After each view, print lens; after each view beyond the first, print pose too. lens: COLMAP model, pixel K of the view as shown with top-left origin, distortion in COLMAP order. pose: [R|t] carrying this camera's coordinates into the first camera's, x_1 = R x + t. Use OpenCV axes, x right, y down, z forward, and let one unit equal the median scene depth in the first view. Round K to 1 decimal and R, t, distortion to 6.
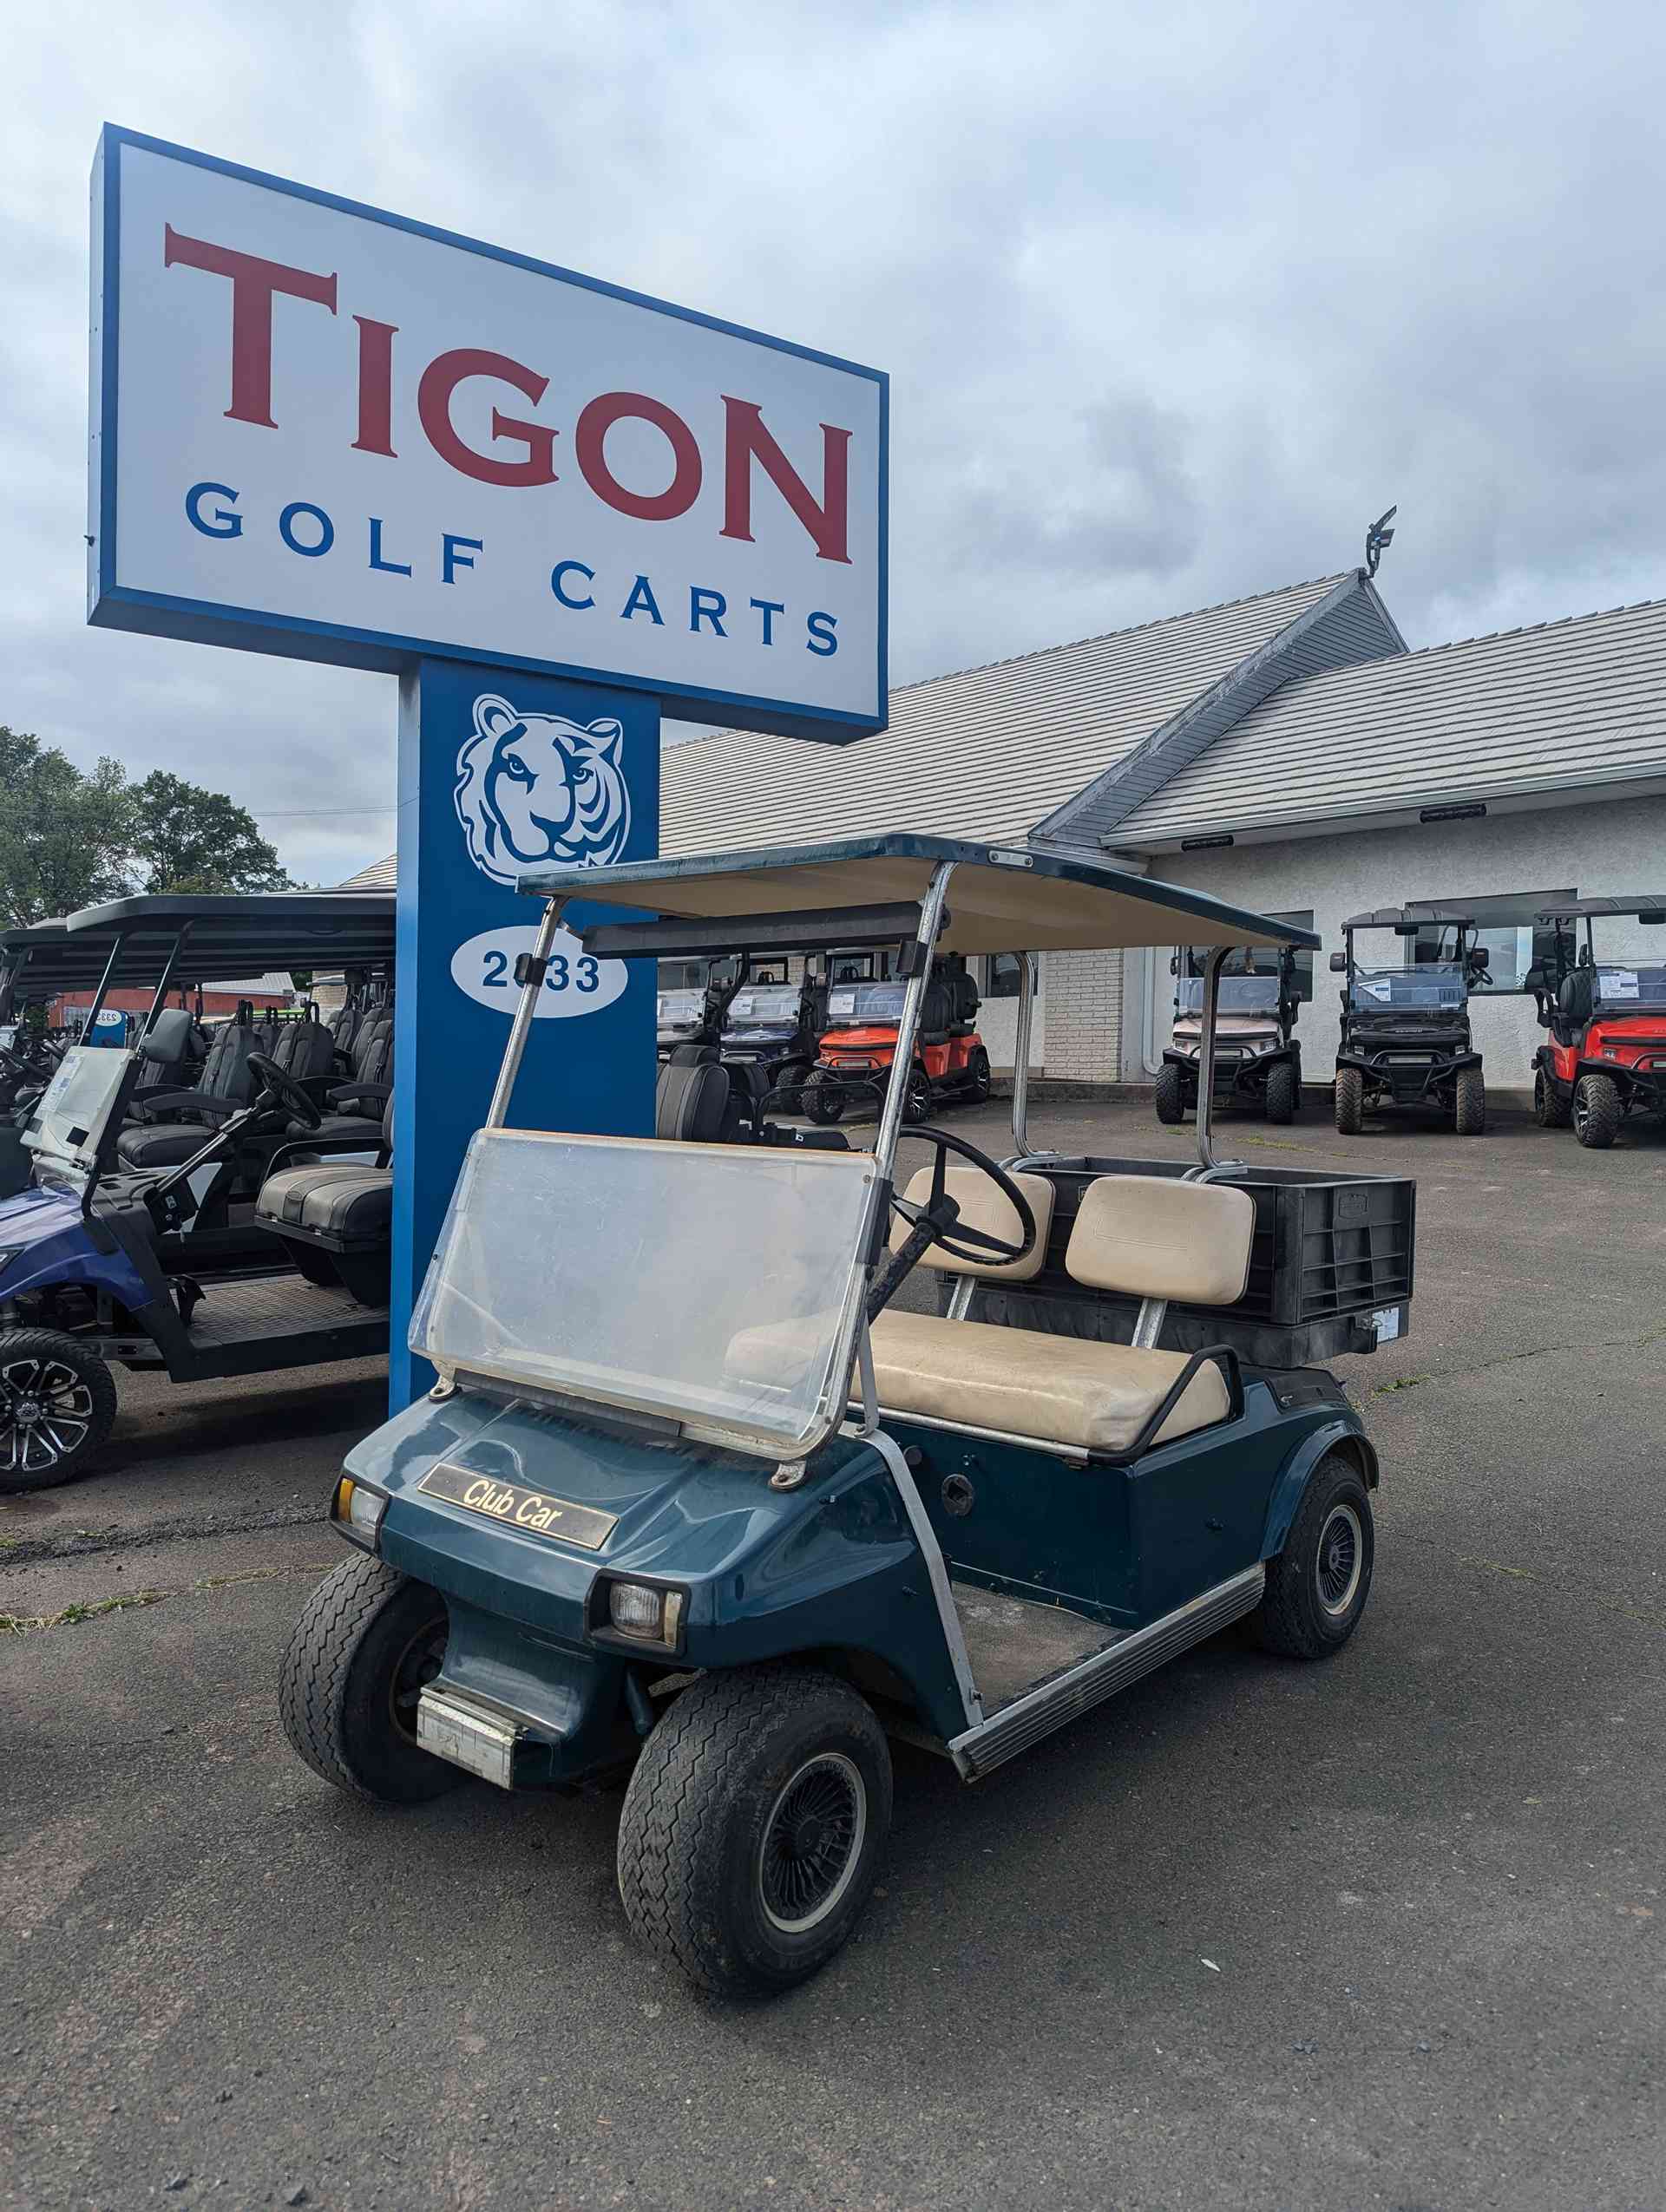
lens RADIAL K [[1550.8, 0, 845.1], [0, 1550.8, 1093.6], [0, 0, 1]] dist [0.073734, -0.063060]
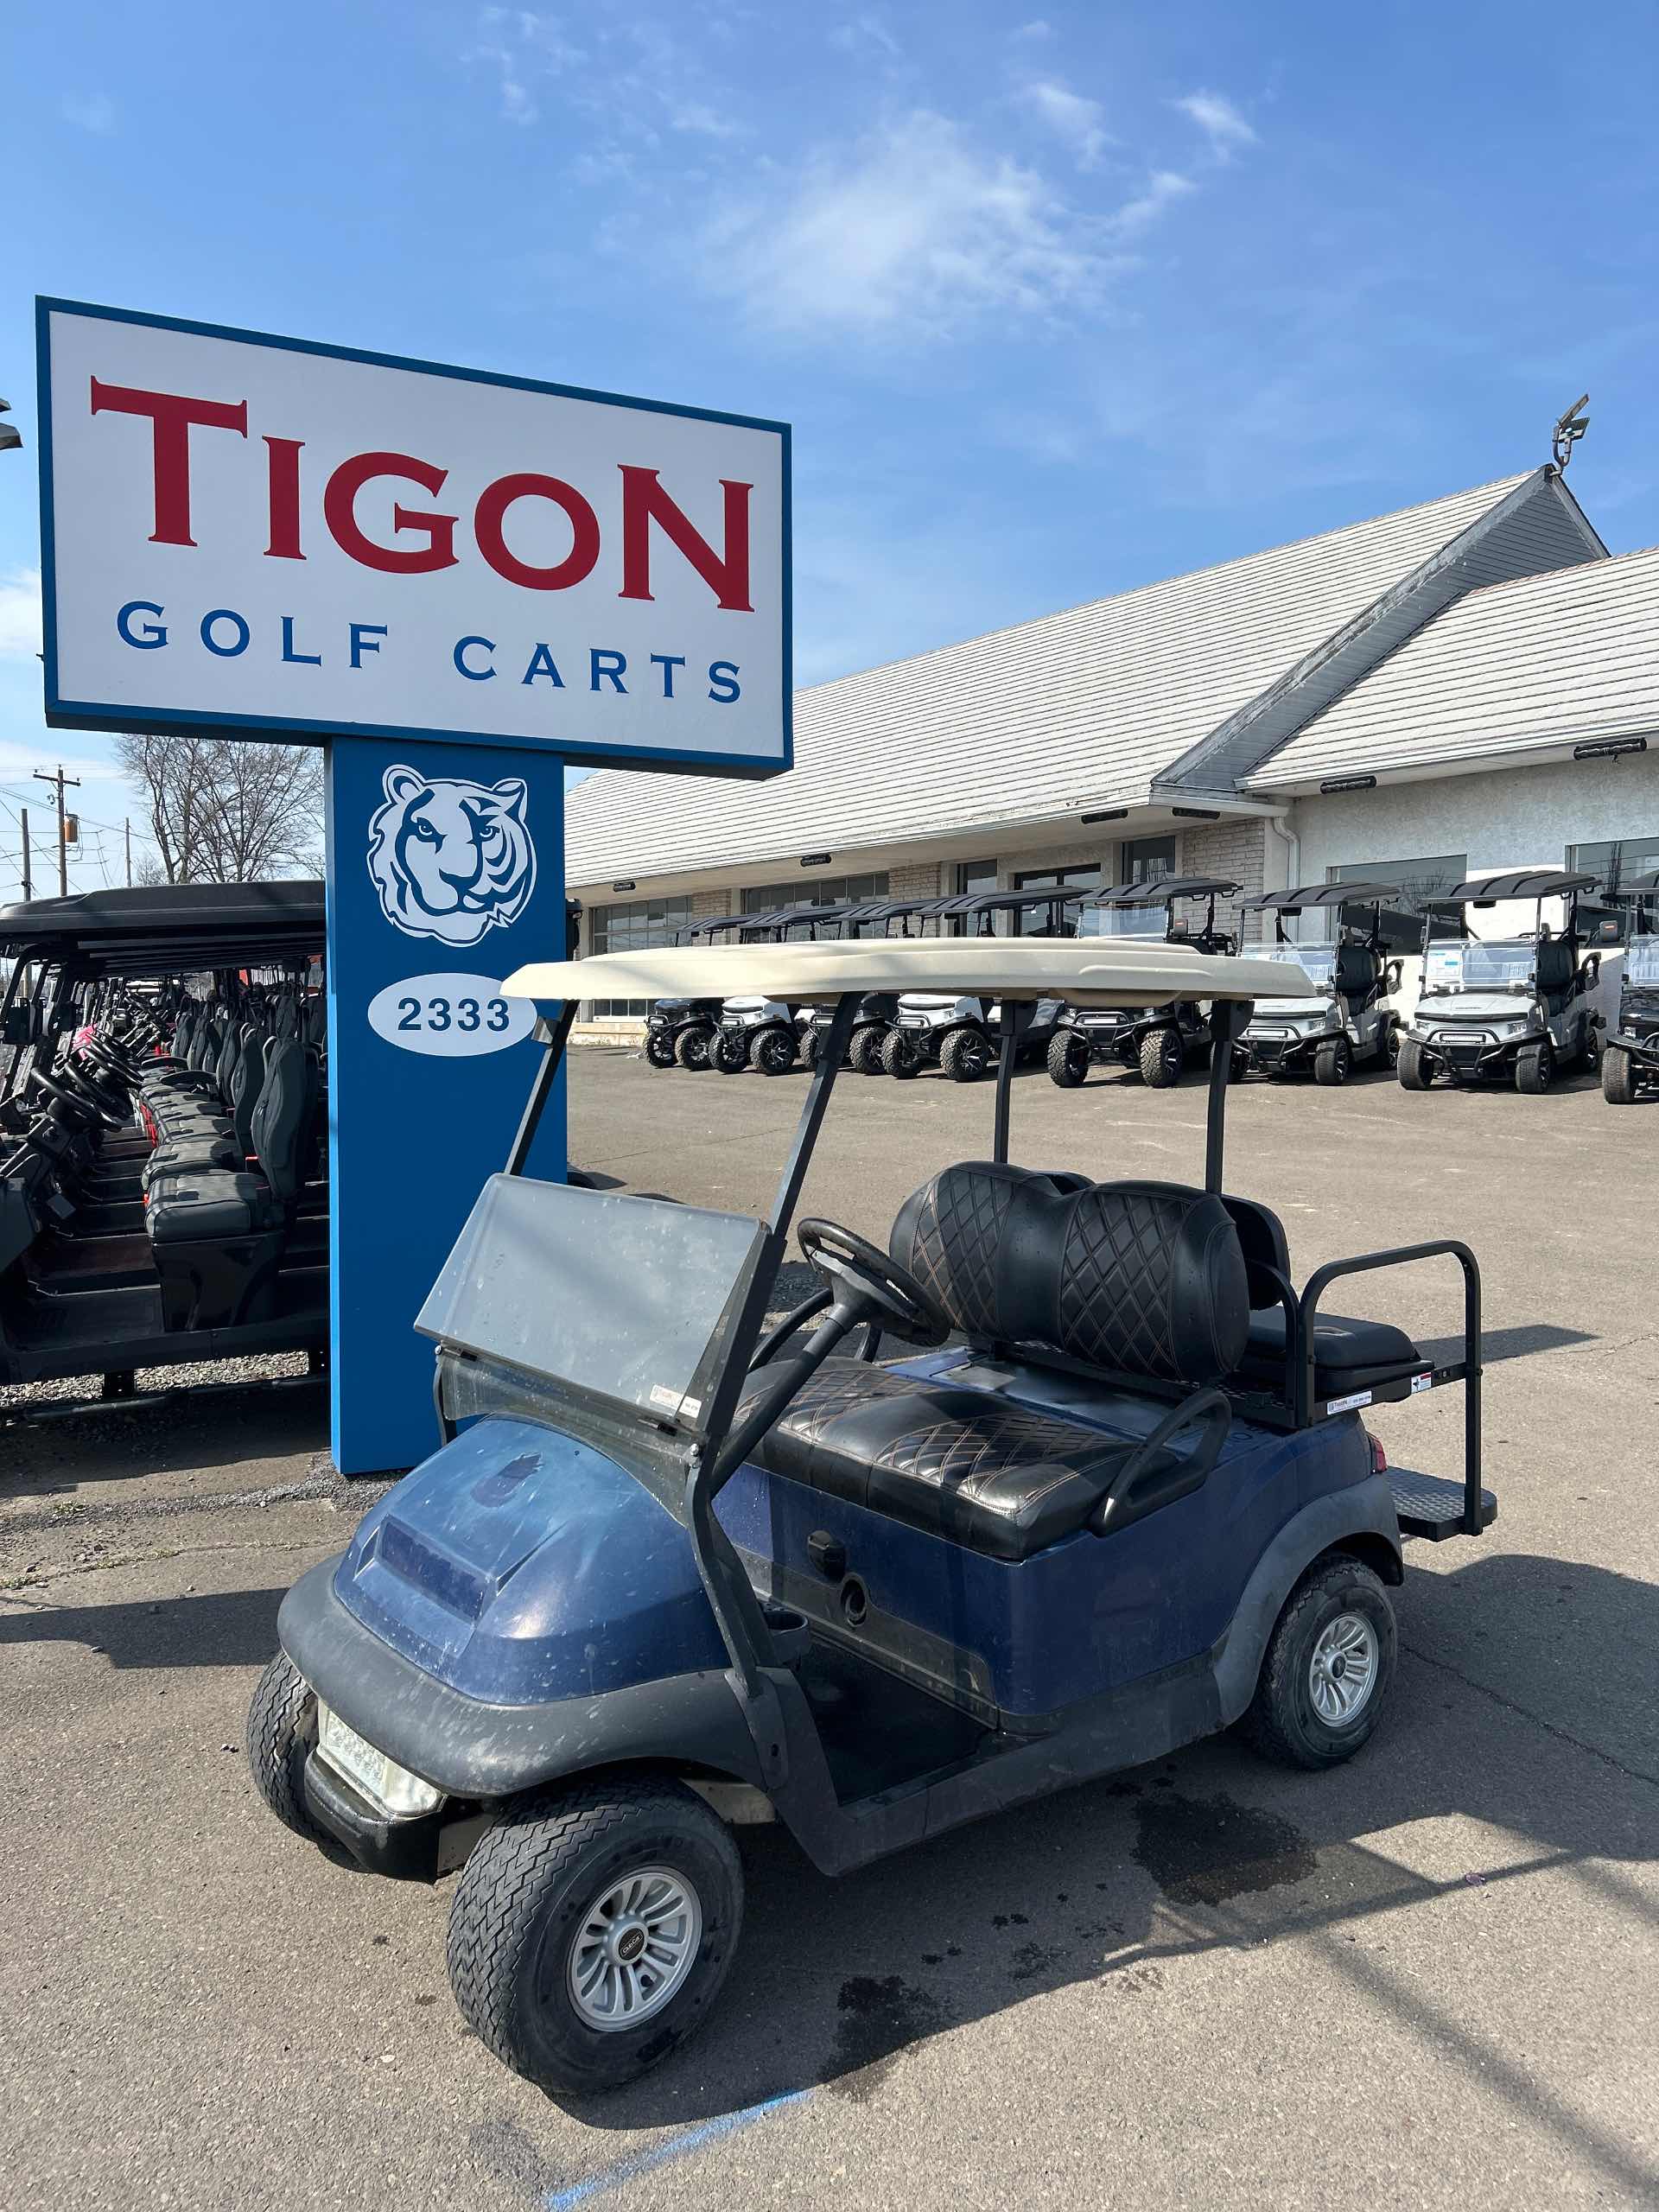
lens RADIAL K [[1655.4, 0, 829.7], [0, 1655.4, 1128.9], [0, 0, 1]] dist [0.039122, -0.045322]
pose [[0.989692, -0.001096, -0.143211, 0.236102], [0.009860, 0.998120, 0.060497, -0.065370], [0.142875, -0.061285, 0.987841, -0.129126]]
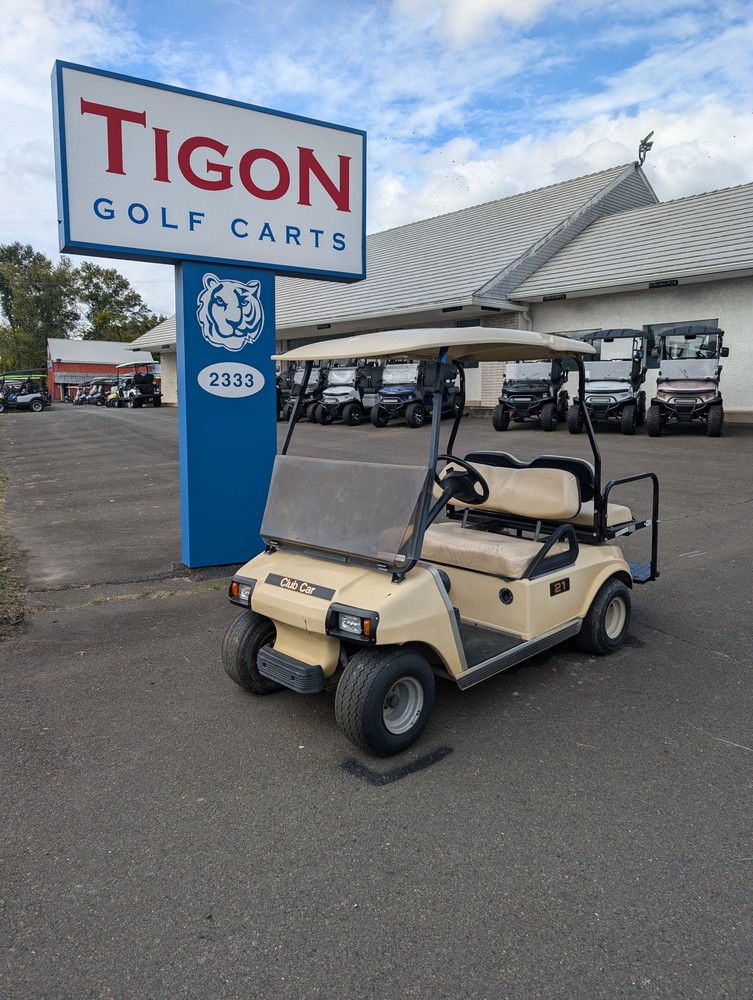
lens RADIAL K [[731.6, 0, 373.4], [0, 731.6, 513.2], [0, 0, 1]] dist [0.023027, -0.010959]
pose [[0.998830, 0.005015, -0.048092, 0.108940], [0.001878, 0.989833, 0.142224, -0.029473], [0.048316, -0.142148, 0.988665, -0.262721]]
